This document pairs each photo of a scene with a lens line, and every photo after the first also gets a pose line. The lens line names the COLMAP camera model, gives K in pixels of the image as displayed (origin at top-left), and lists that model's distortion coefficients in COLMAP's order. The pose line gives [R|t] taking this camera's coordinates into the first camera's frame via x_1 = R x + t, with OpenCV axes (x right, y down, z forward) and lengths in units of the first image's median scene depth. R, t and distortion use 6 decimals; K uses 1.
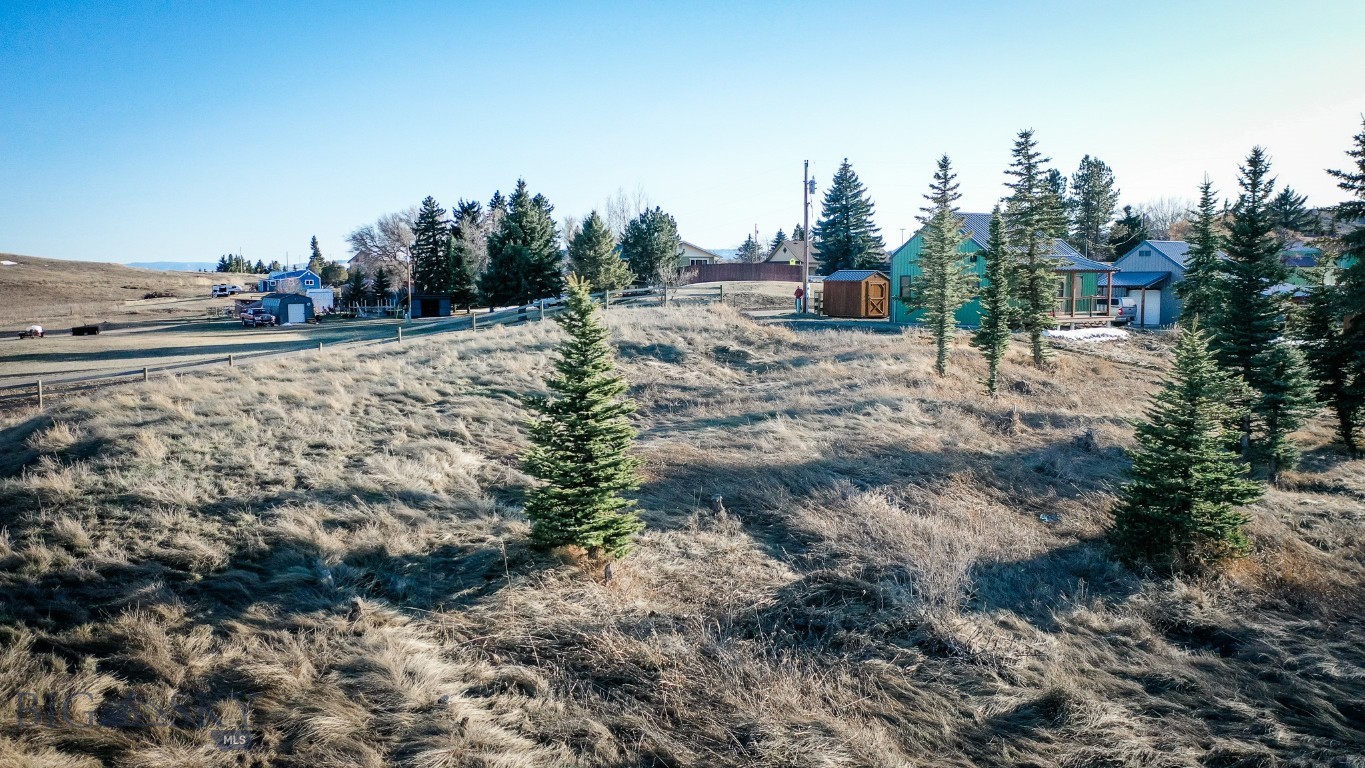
lens RADIAL K [[1084.3, 0, 678.9], [0, 1084.3, 385.1], [0, 0, 1]] dist [0.009601, 0.006662]
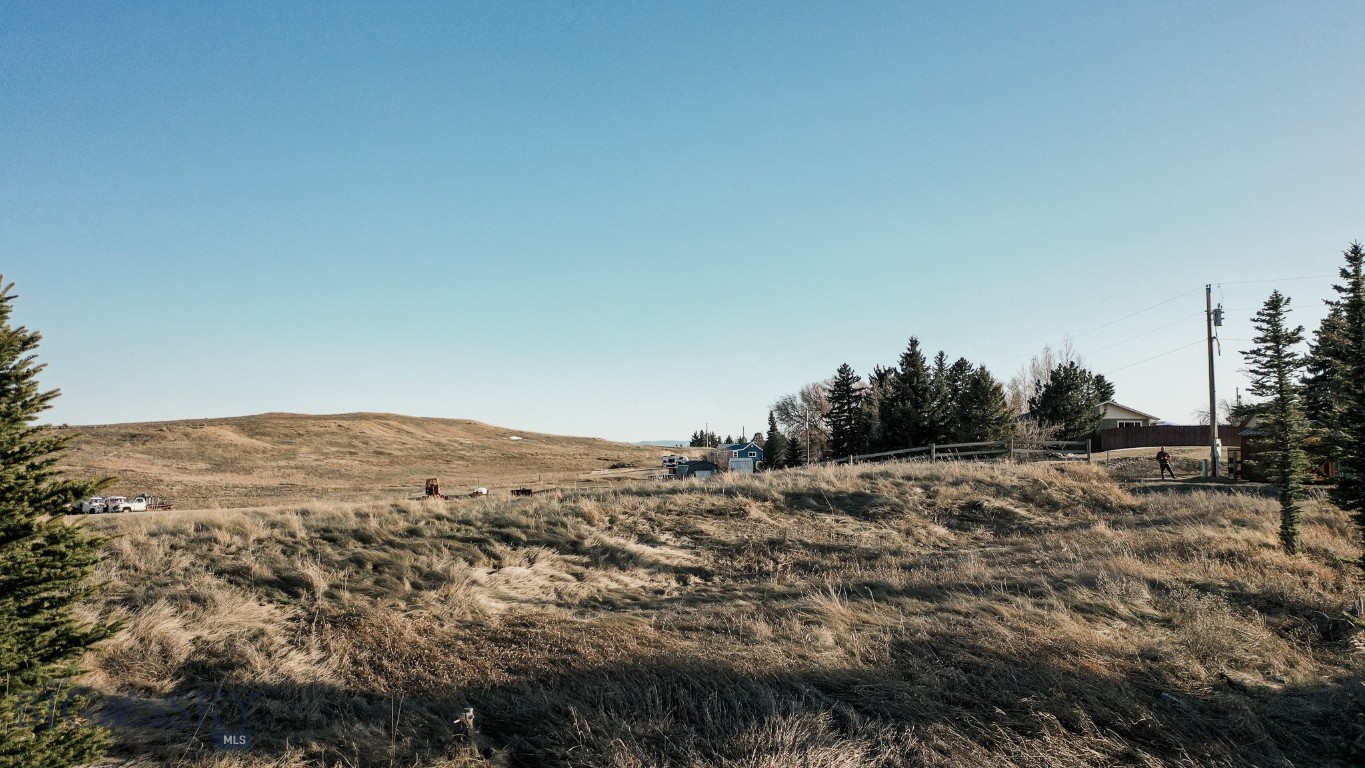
lens RADIAL K [[1084.3, 0, 681.8], [0, 1084.3, 384.5], [0, 0, 1]] dist [0.009601, 0.006662]
pose [[0.910515, -0.024970, -0.412722, 0.091674], [-0.042561, 0.987213, -0.153621, 0.004429], [0.411281, 0.157440, 0.897809, 0.132102]]
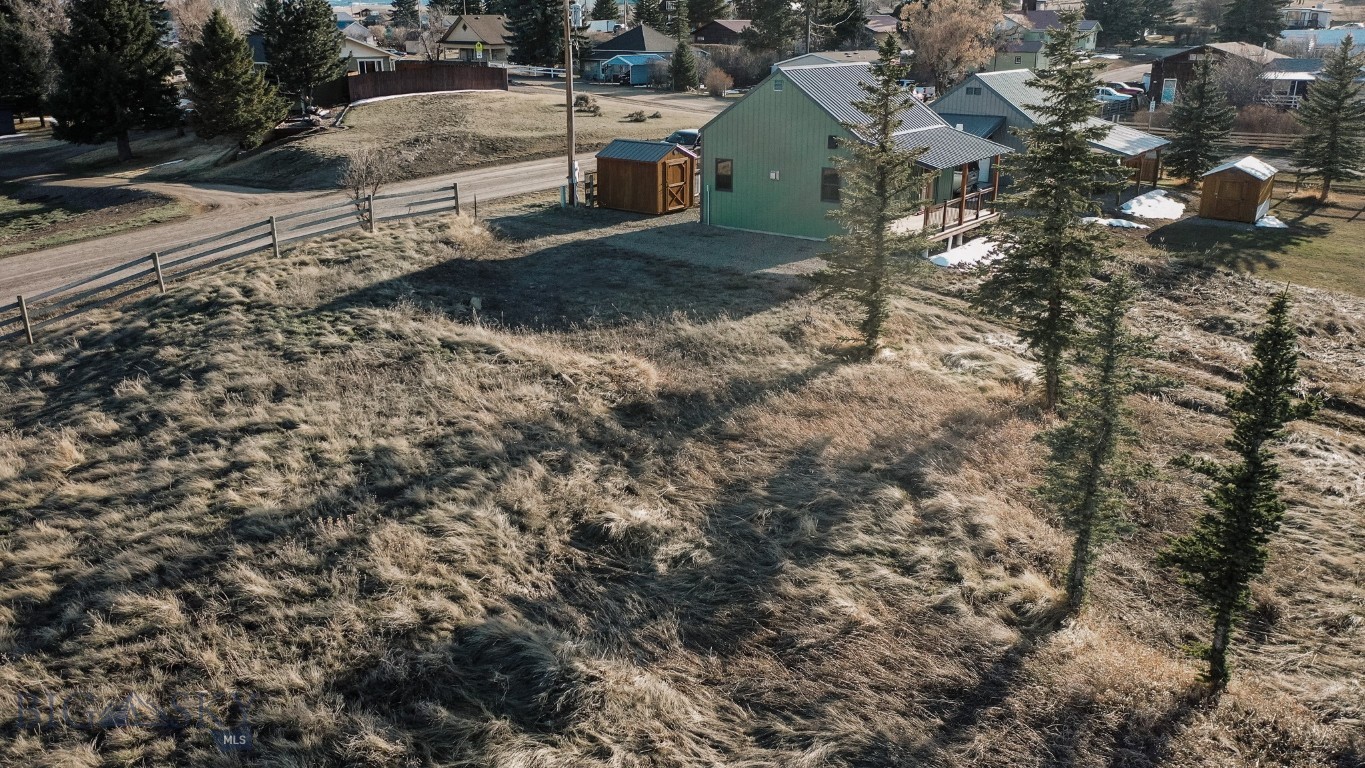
lens RADIAL K [[1084.3, 0, 677.0], [0, 1084.3, 381.7], [0, 0, 1]] dist [0.009601, 0.006662]
pose [[0.952792, -0.094825, 0.288437, -0.030516], [0.028109, 0.973448, 0.227175, -0.111764], [-0.302321, -0.208343, 0.930159, 0.312322]]
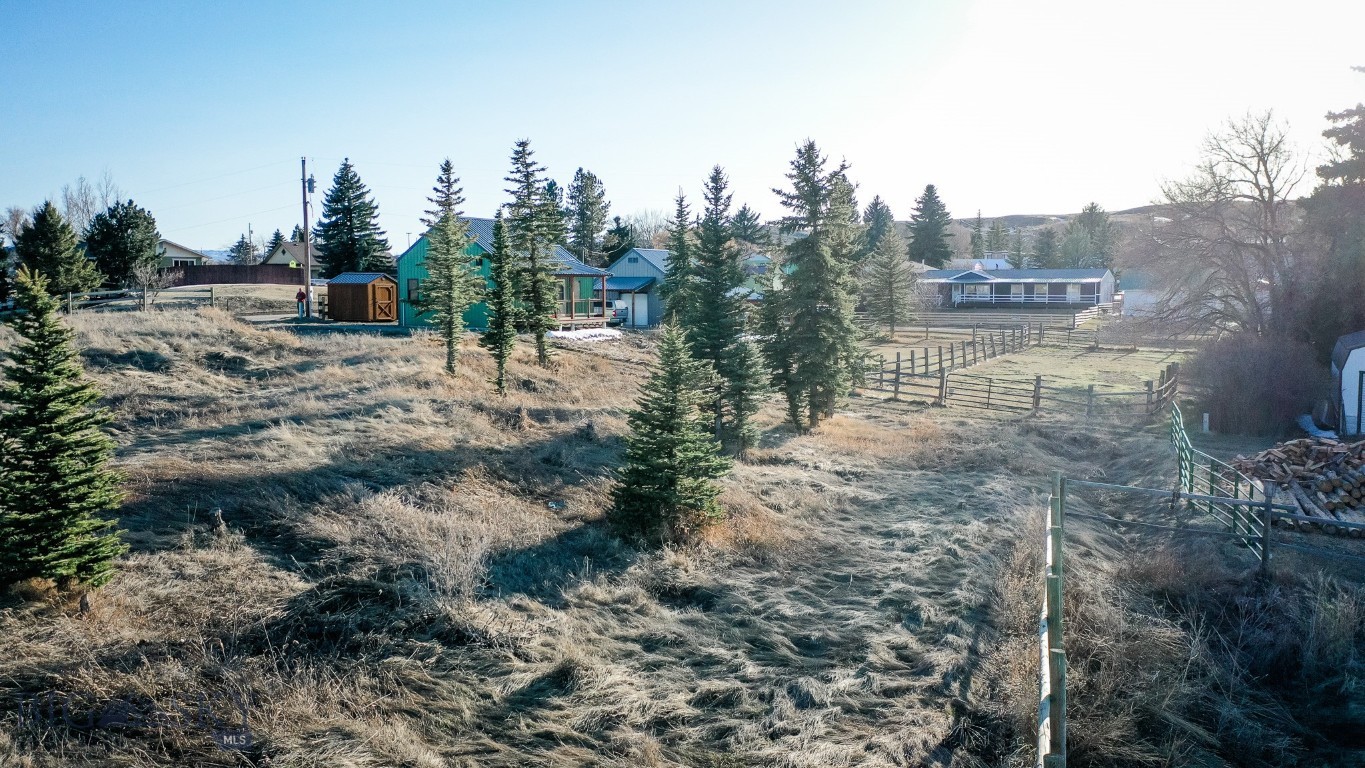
lens RADIAL K [[1084.3, 0, 677.2], [0, 1084.3, 387.1], [0, 0, 1]] dist [0.009601, 0.006662]
pose [[0.903803, -0.035746, 0.426454, -0.000073], [0.036862, 0.999304, 0.005639, 0.001715], [-0.426359, 0.010623, 0.904492, -0.002846]]
